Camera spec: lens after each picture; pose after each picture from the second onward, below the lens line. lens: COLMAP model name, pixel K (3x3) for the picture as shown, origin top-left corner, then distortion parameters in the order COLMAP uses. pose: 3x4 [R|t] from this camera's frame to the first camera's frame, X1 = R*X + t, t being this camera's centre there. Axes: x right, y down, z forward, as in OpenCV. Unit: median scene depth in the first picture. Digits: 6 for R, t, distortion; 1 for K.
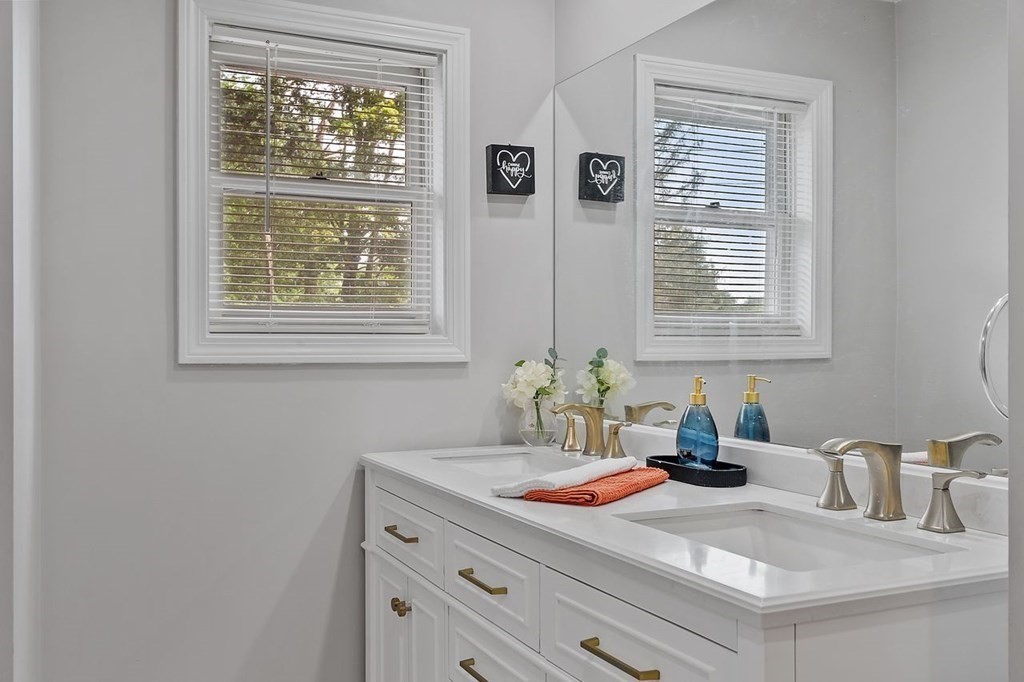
lens RADIAL K [[936.1, 0, 512.5], [0, 936.1, 341.3], [0, 0, 1]] dist [0.013596, 0.000000]
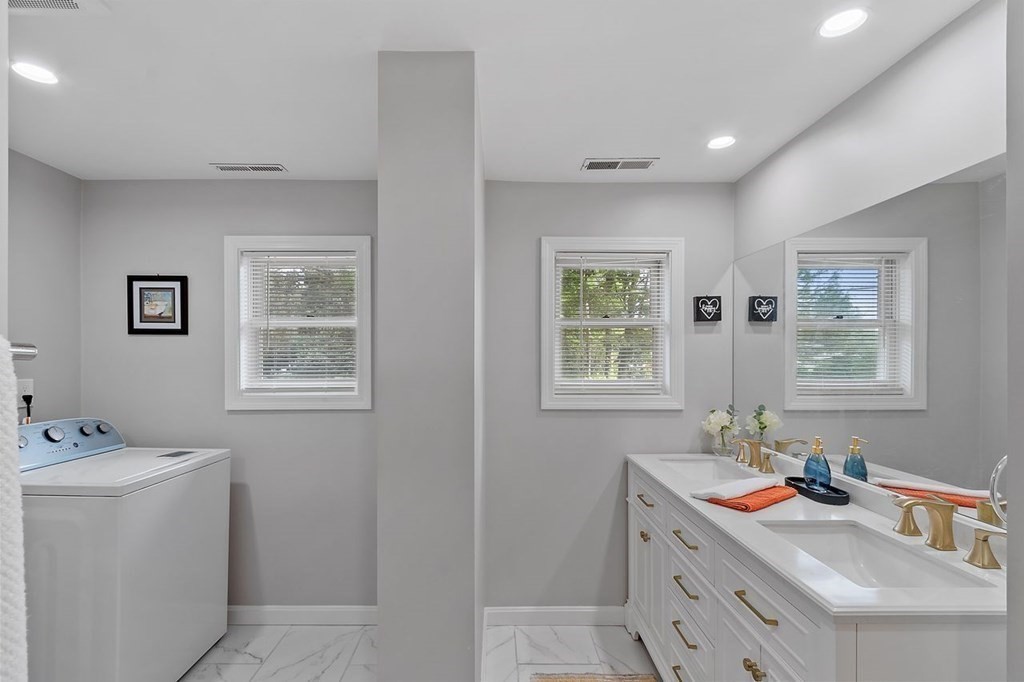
lens RADIAL K [[491.3, 0, 507.4], [0, 491.3, 342.1], [0, 0, 1]] dist [-0.000970, -0.000969]
pose [[0.912547, 0.003724, -0.408956, 0.036080], [-0.000734, 0.999972, 0.007468, -0.125942], [0.408972, -0.006515, 0.912524, -0.068708]]
